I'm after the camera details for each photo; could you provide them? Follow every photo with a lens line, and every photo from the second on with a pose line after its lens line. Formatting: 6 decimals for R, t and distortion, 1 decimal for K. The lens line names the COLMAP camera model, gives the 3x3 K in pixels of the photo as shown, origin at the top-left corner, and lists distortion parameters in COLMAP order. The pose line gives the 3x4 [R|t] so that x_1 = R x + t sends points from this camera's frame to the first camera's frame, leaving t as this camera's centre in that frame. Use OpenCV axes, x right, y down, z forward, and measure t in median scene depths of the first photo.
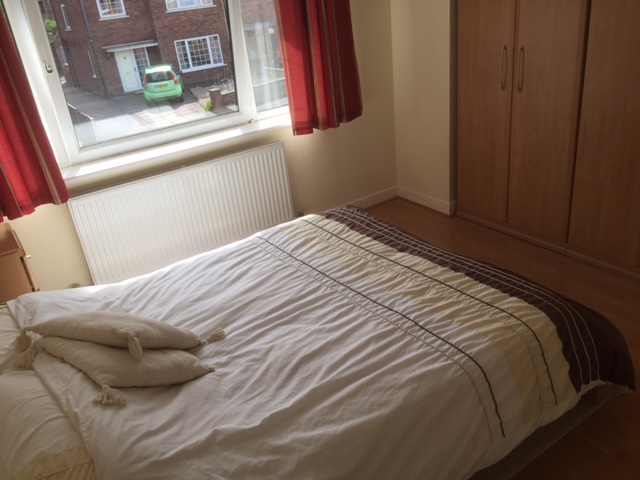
lens RADIAL K [[550.2, 0, 317.2], [0, 550.2, 237.9], [0, 0, 1]] dist [0.061151, -0.039047]
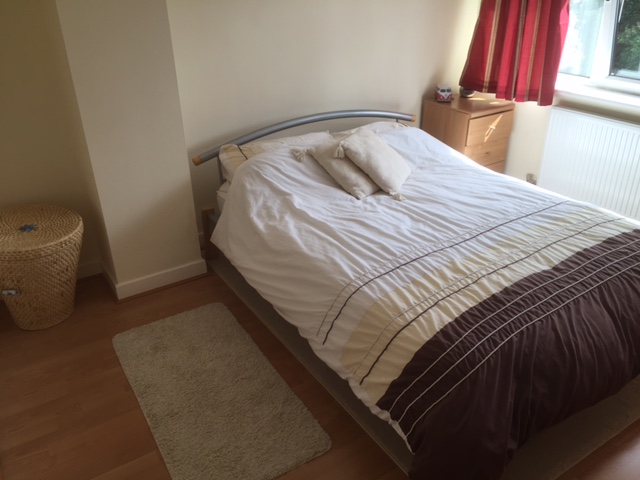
lens RADIAL K [[550.2, 0, 317.3], [0, 550.2, 242.5], [0, 0, 1]] dist [0.061151, -0.039047]
pose [[-0.024890, 0.550189, -0.834669, 1.019750], [-0.406516, 0.757209, 0.511253, -0.355842], [0.913305, 0.352032, 0.204814, 0.551546]]
